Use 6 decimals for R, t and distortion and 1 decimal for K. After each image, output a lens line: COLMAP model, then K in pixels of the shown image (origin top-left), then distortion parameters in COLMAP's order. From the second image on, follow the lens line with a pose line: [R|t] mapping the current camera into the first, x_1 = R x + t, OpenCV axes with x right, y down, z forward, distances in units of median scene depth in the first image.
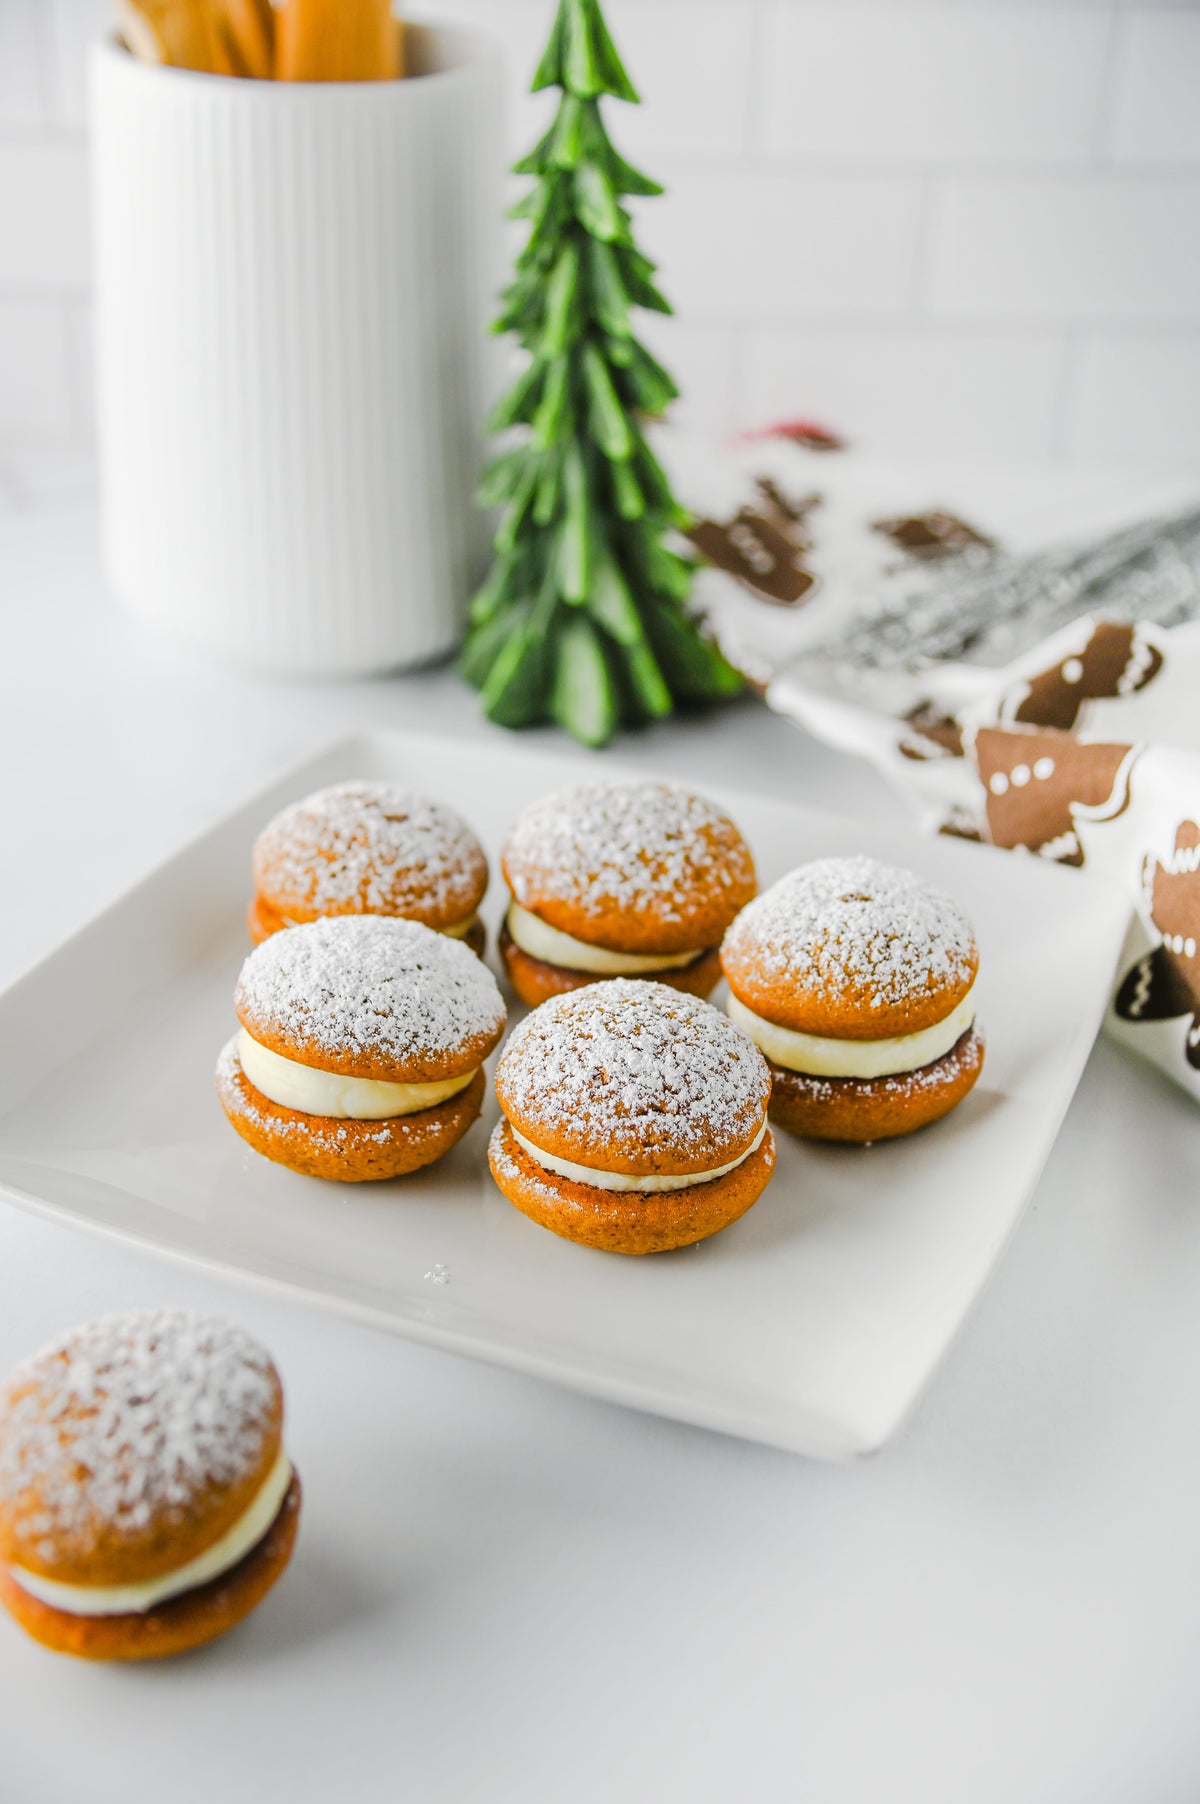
lens RADIAL K [[2329.6, 0, 606.8], [0, 2329.6, 910.9], [0, 0, 1]] dist [0.076567, 0.000000]
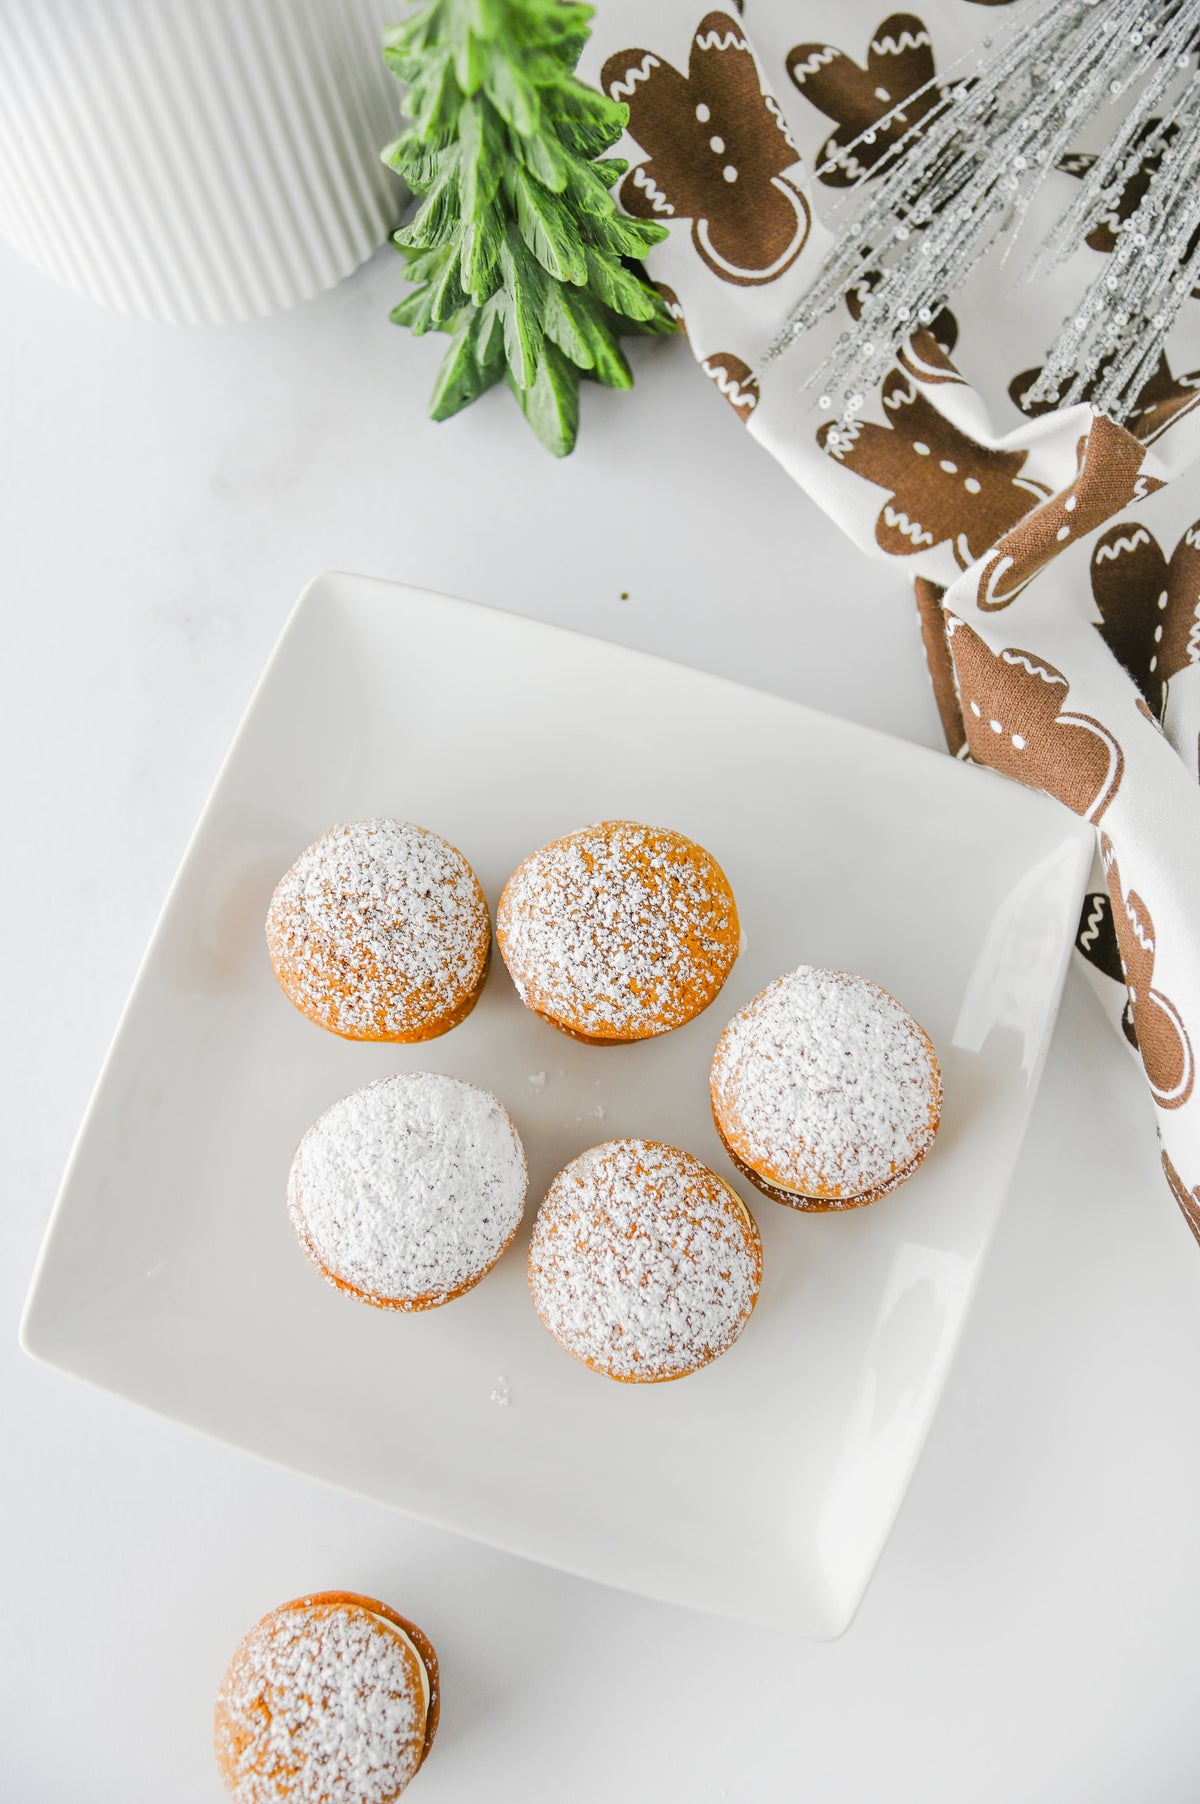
lens RADIAL K [[2329.6, 0, 615.9], [0, 2329.6, 891.5], [0, 0, 1]] dist [0.076567, 0.000000]
pose [[0.996626, -0.075814, -0.031446, 0.048877], [0.073170, 0.647103, 0.758883, -0.949166], [-0.037186, -0.758624, 0.650467, 0.357259]]
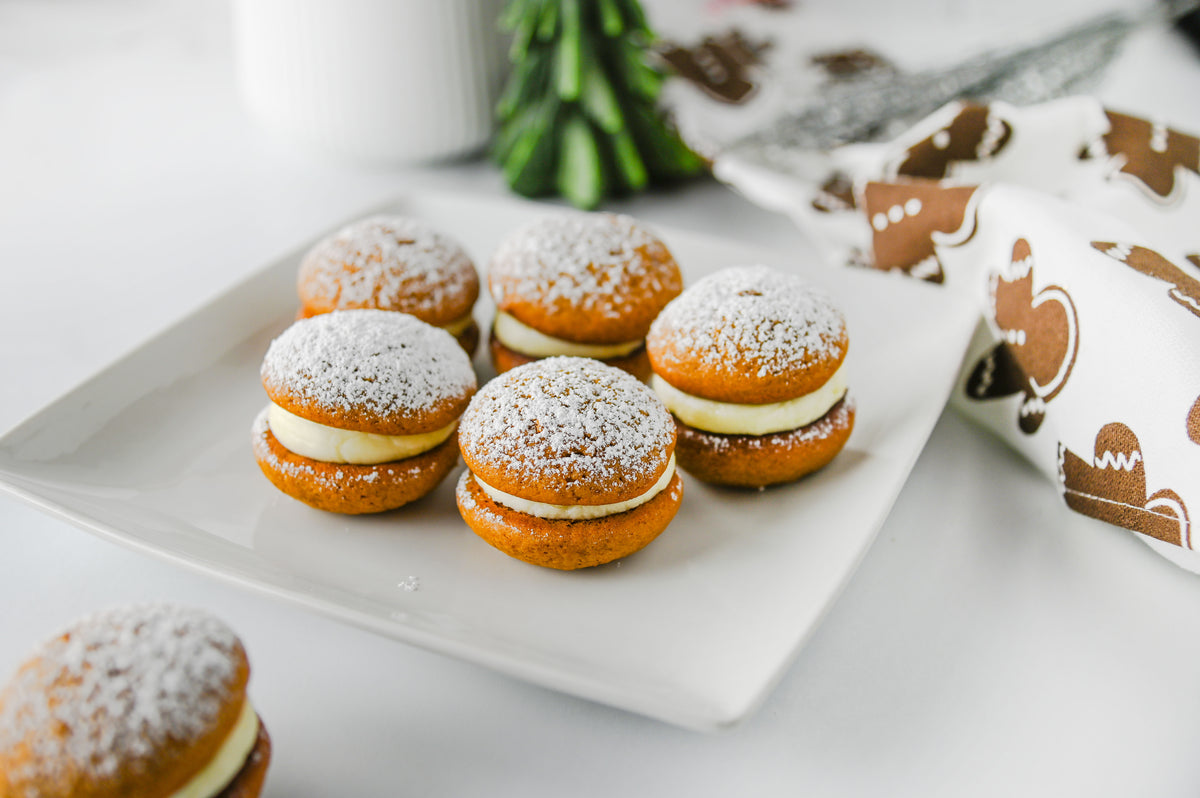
lens RADIAL K [[1549.6, 0, 609.5], [0, 1549.6, 388.5], [0, 0, 1]] dist [0.076567, 0.000000]
pose [[0.998592, 0.000295, -0.053045, 0.077415], [-0.000463, 0.999995, -0.003157, 0.050028], [0.053043, 0.003178, 0.998587, 0.157501]]
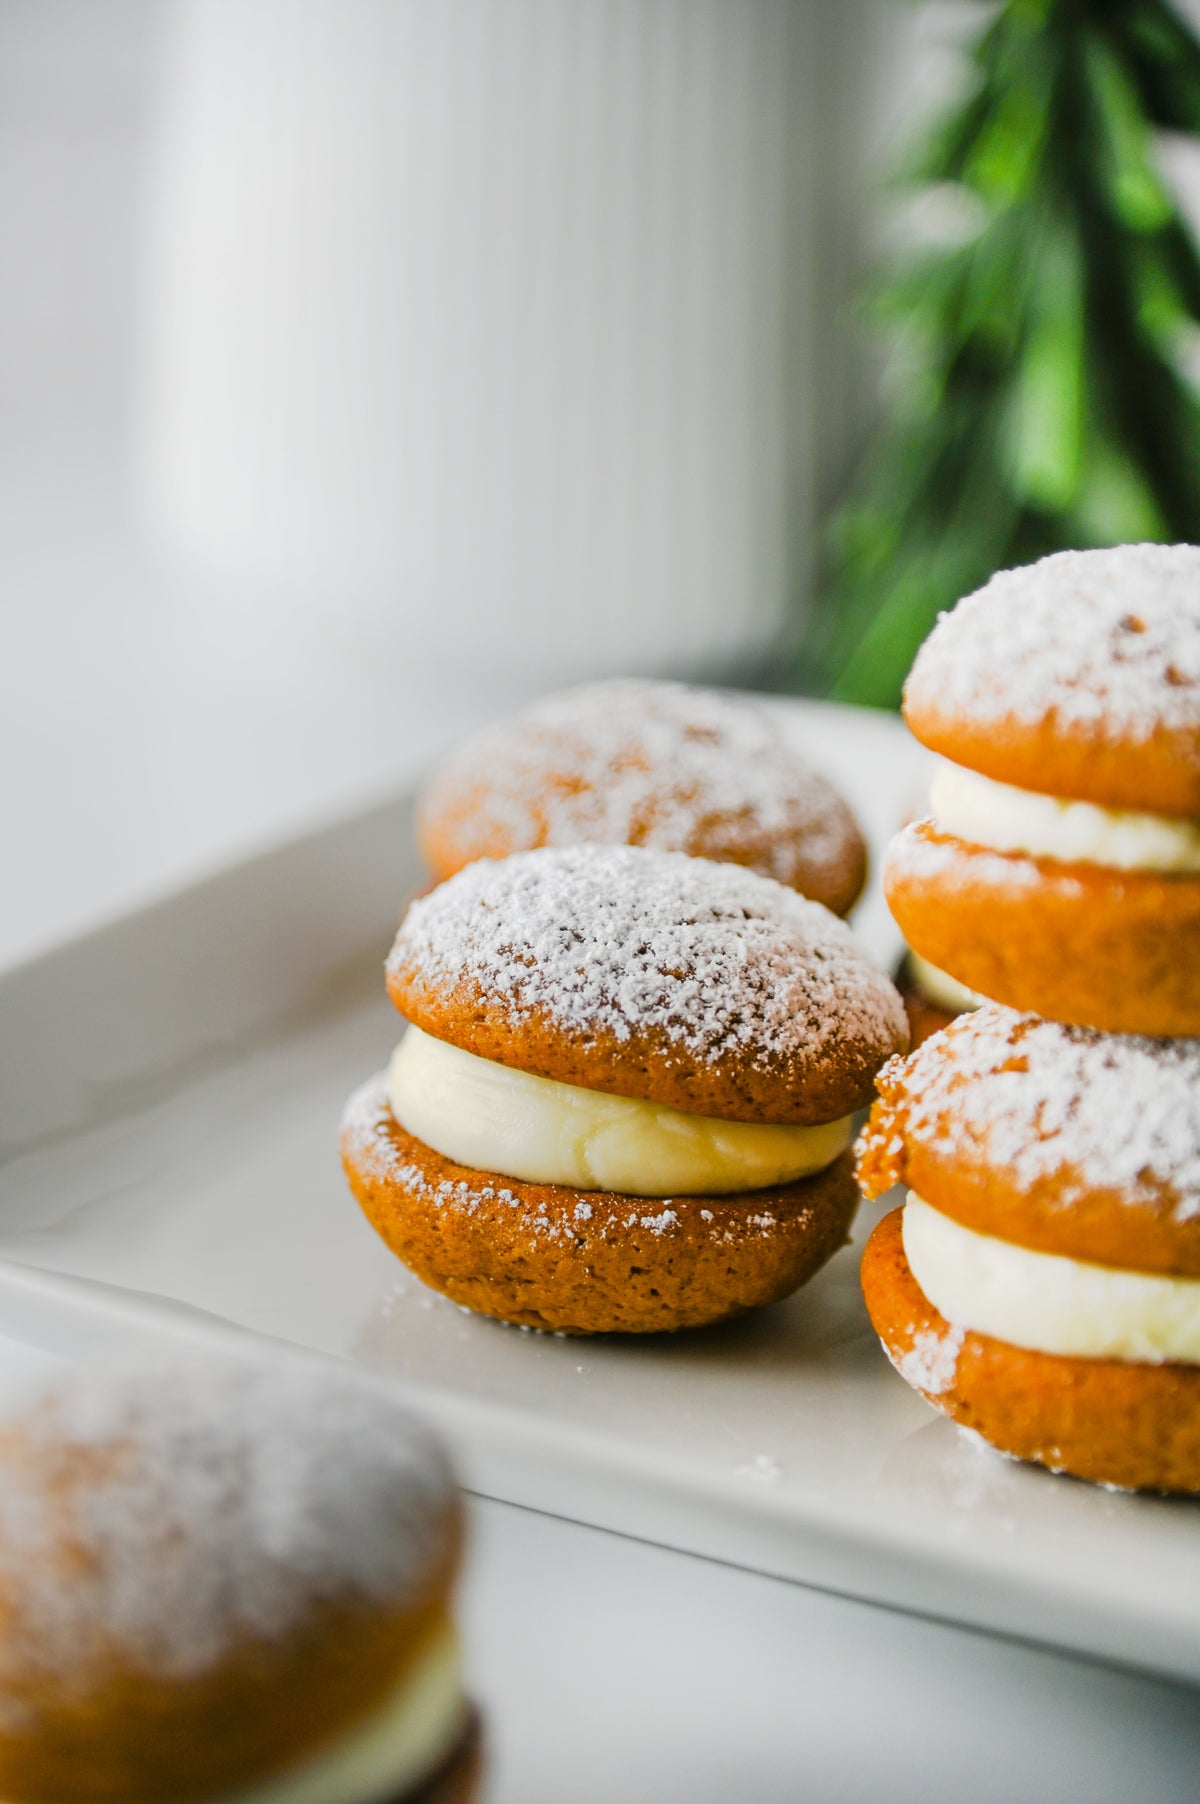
lens RADIAL K [[4696.7, 0, 582.3], [0, 4696.7, 928.6], [0, 0, 1]] dist [0.665917, 0.000000]
pose [[0.994780, 0.036143, -0.095432, -0.016867], [-0.053492, 0.981087, -0.186032, 0.223324], [0.086904, 0.190166, 0.977898, -0.023457]]
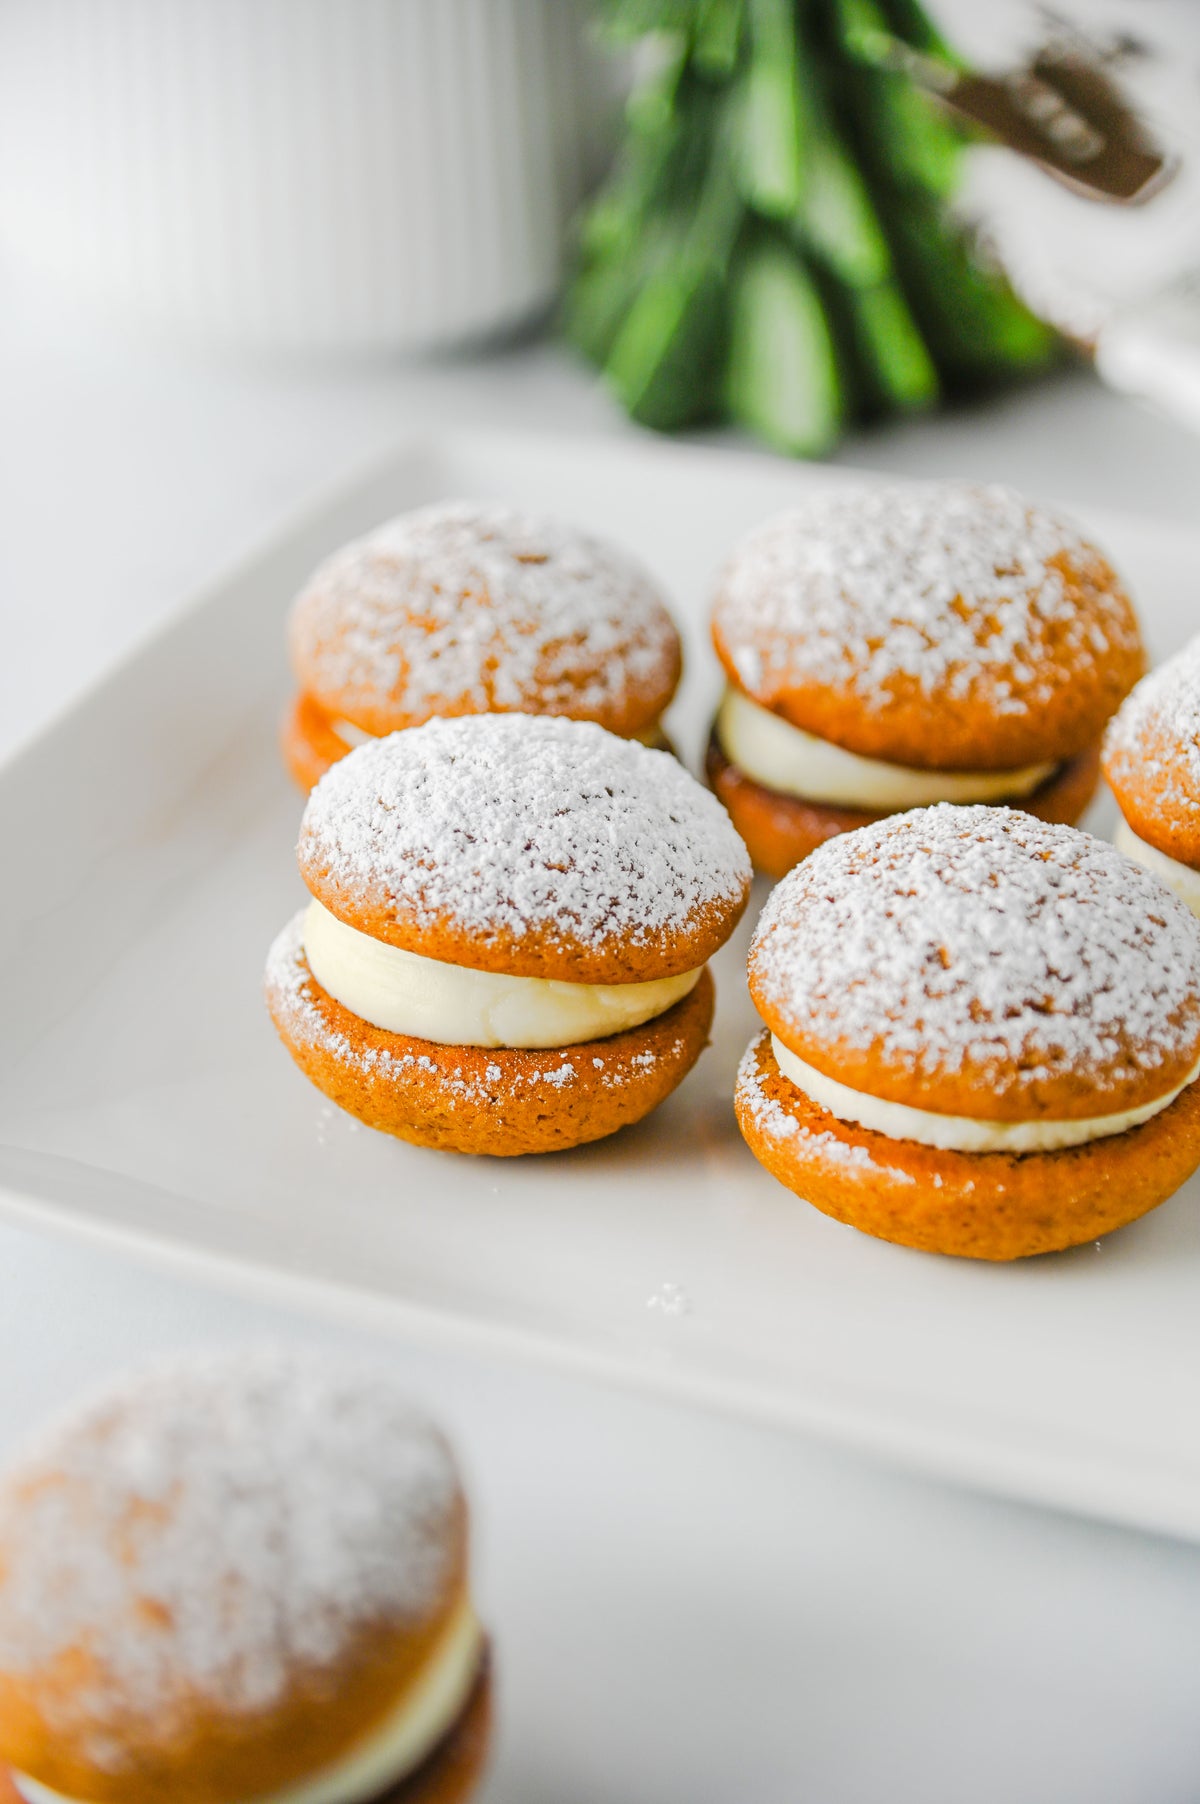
lens RADIAL K [[3844.0, 0, 605.2], [0, 3844.0, 908.4], [0, 0, 1]] dist [0.325827, 0.000000]
pose [[0.999551, -0.029386, -0.005884, -0.076654], [0.029471, 0.999453, 0.014987, 0.039135], [0.005440, -0.015154, 0.999870, 0.019357]]
